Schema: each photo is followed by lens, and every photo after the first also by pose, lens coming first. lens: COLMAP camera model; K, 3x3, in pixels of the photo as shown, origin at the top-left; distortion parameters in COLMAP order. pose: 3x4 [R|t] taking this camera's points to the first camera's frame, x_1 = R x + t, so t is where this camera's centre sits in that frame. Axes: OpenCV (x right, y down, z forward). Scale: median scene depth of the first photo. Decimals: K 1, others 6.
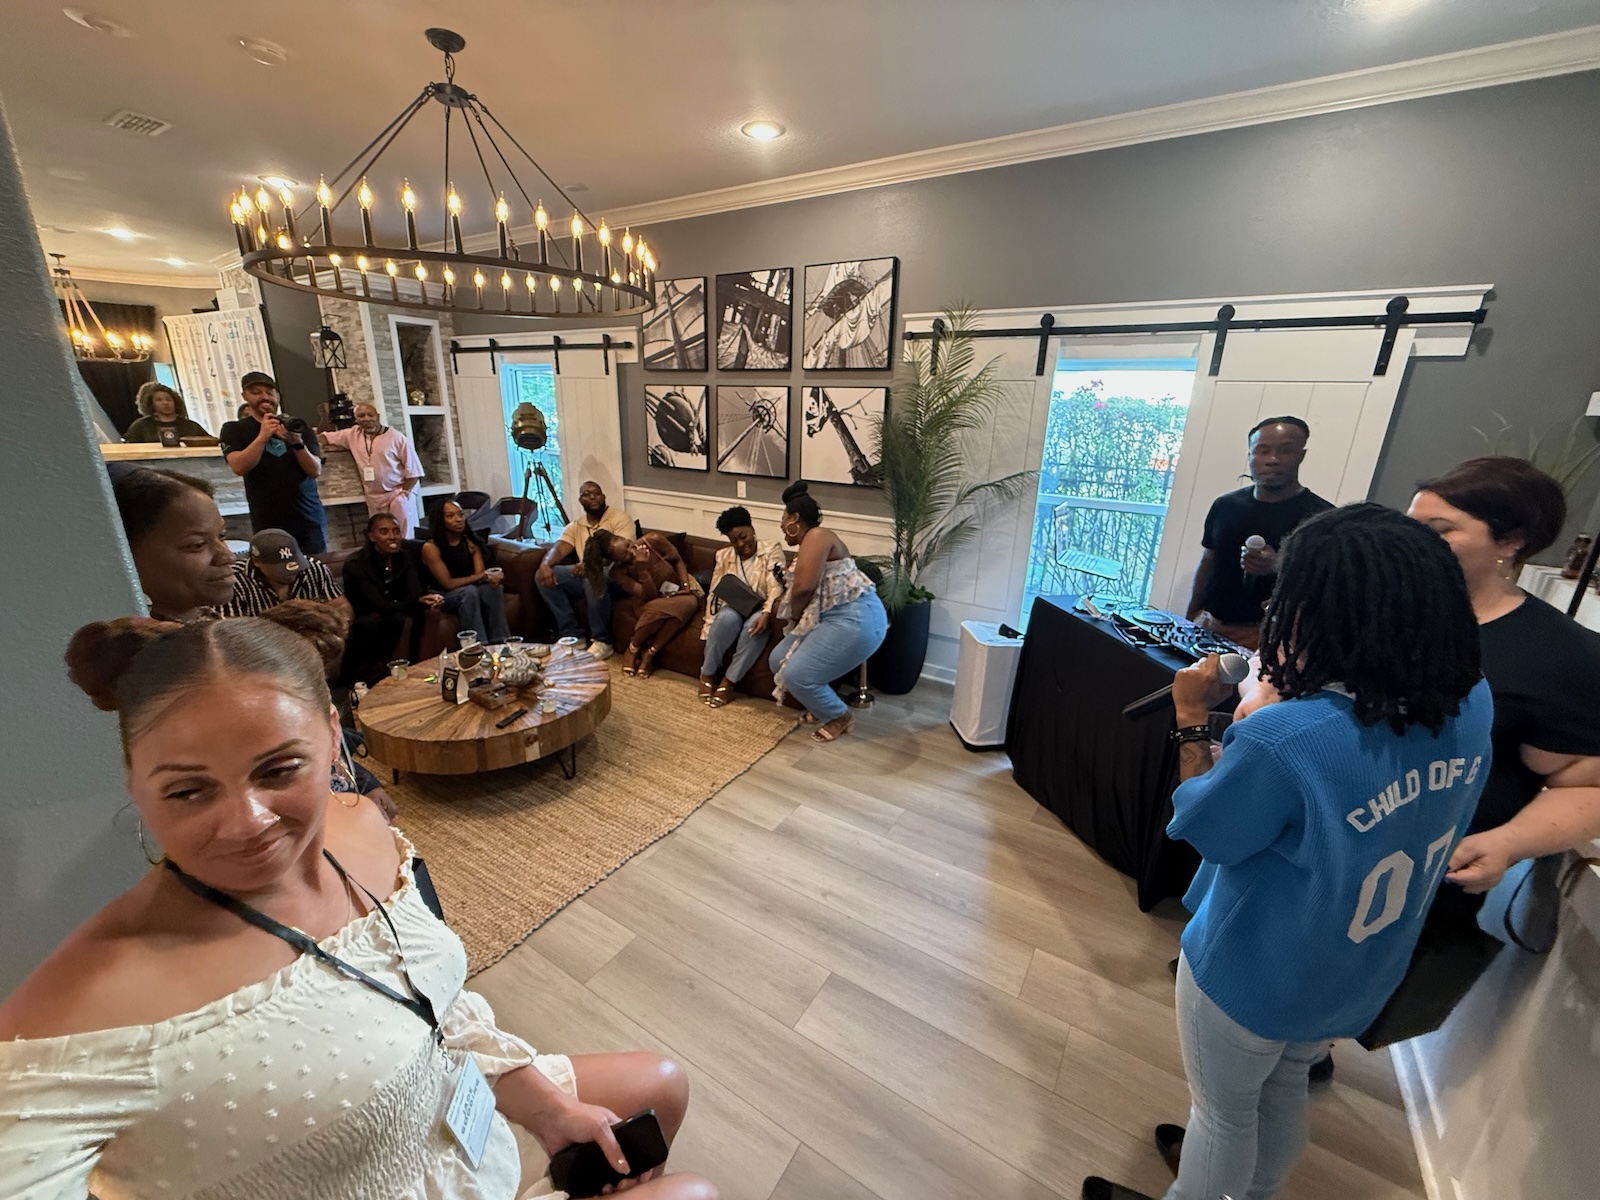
lens RADIAL K [[634.1, 0, 792.5], [0, 634.1, 604.2], [0, 0, 1]] dist [-0.002184, 0.000776]
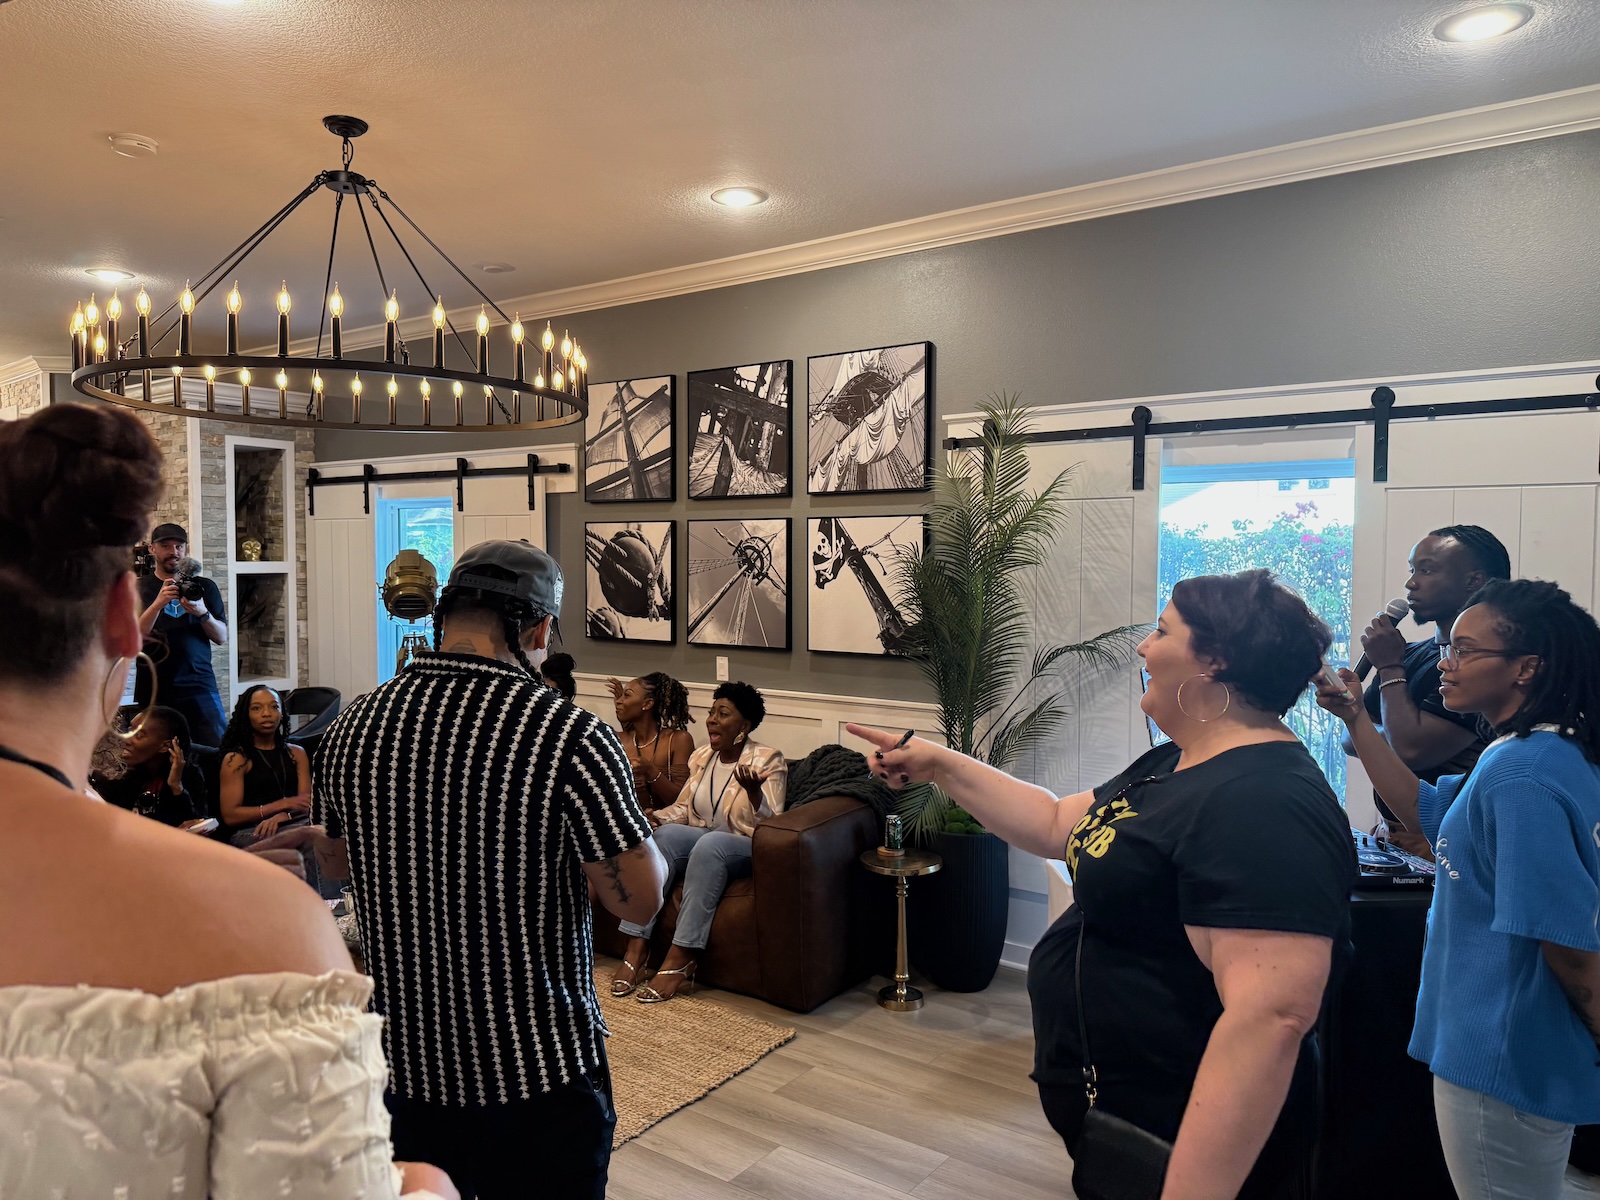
lens RADIAL K [[1118.2, 0, 792.4], [0, 1118.2, 612.4], [0, 0, 1]] dist [0.051088, -0.057454]
pose [[0.998068, -0.017176, -0.059718, 0.070711], [0.001078, 0.965679, -0.259736, 0.069935], [0.062129, 0.259170, 0.963831, -0.139486]]
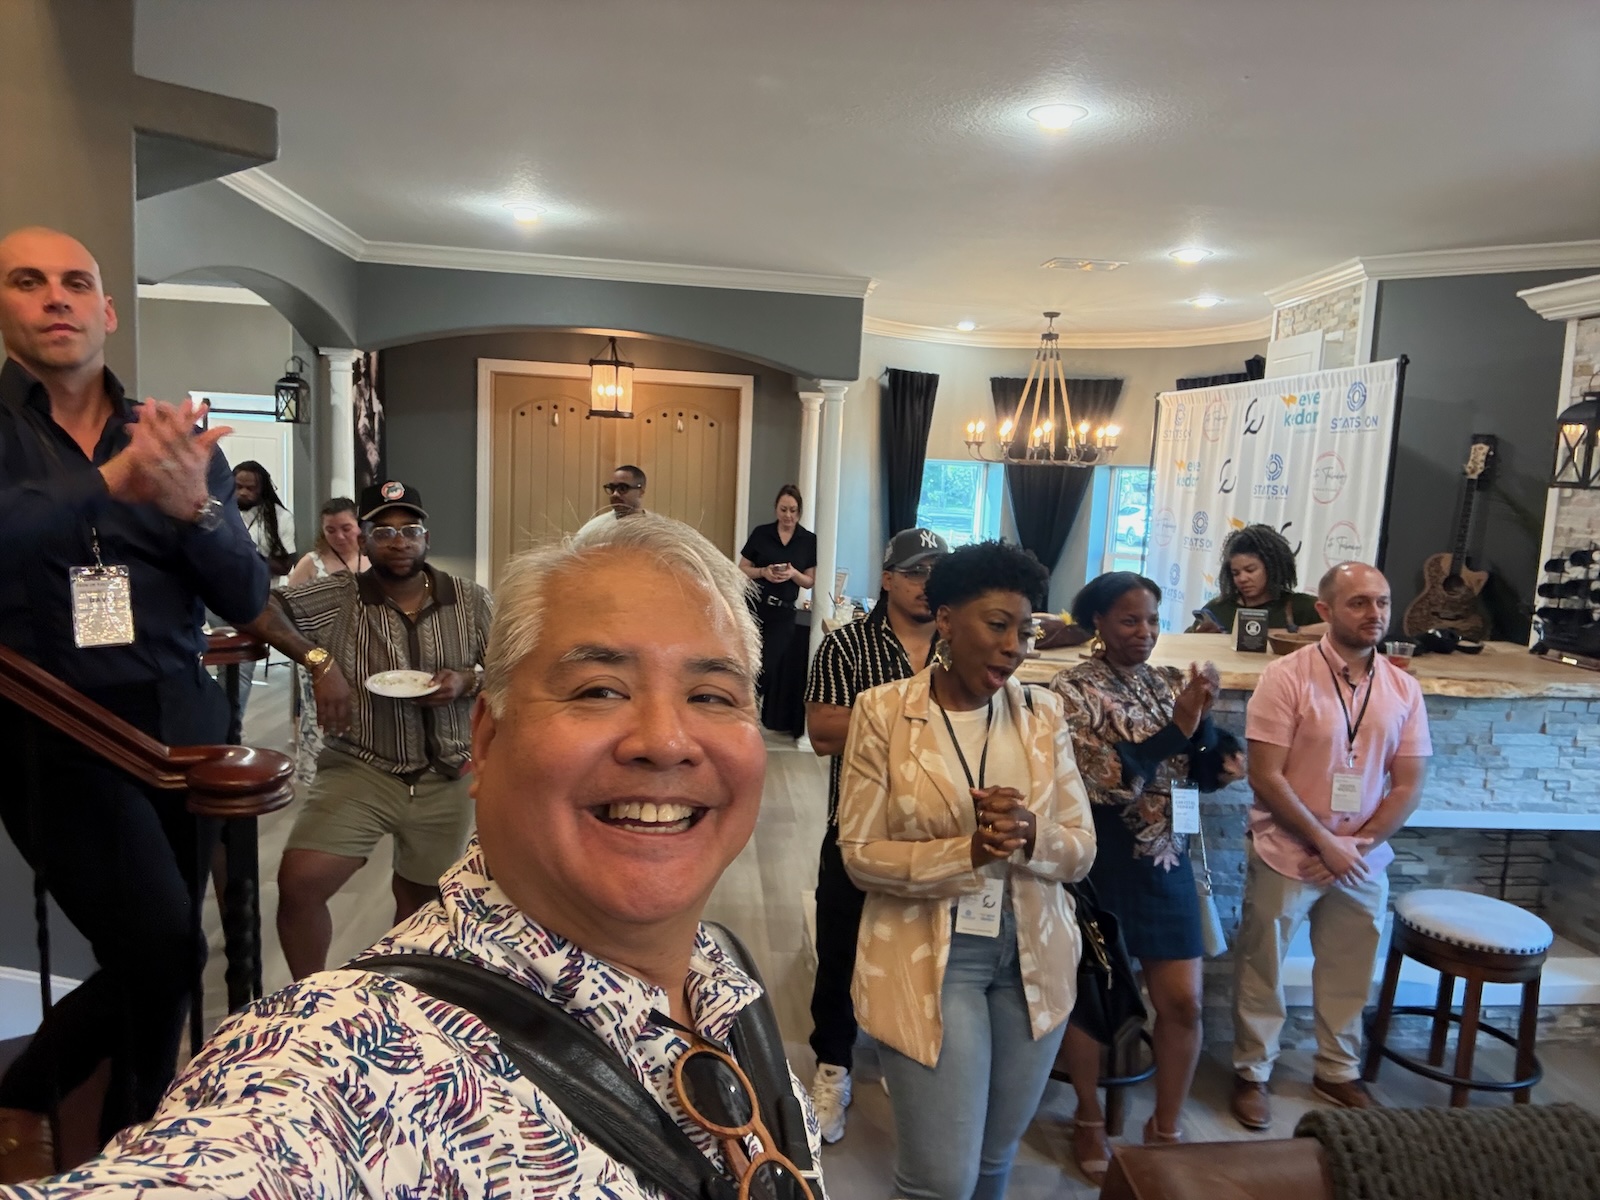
lens RADIAL K [[1065.7, 0, 791.8], [0, 1065.7, 605.4], [0, 0, 1]] dist [0.048102, -0.048920]
pose [[0.606359, 0.102610, -0.788543, -0.670386], [-0.273777, 0.957952, -0.085870, -0.143851], [0.746576, 0.267953, 0.608955, 0.317845]]
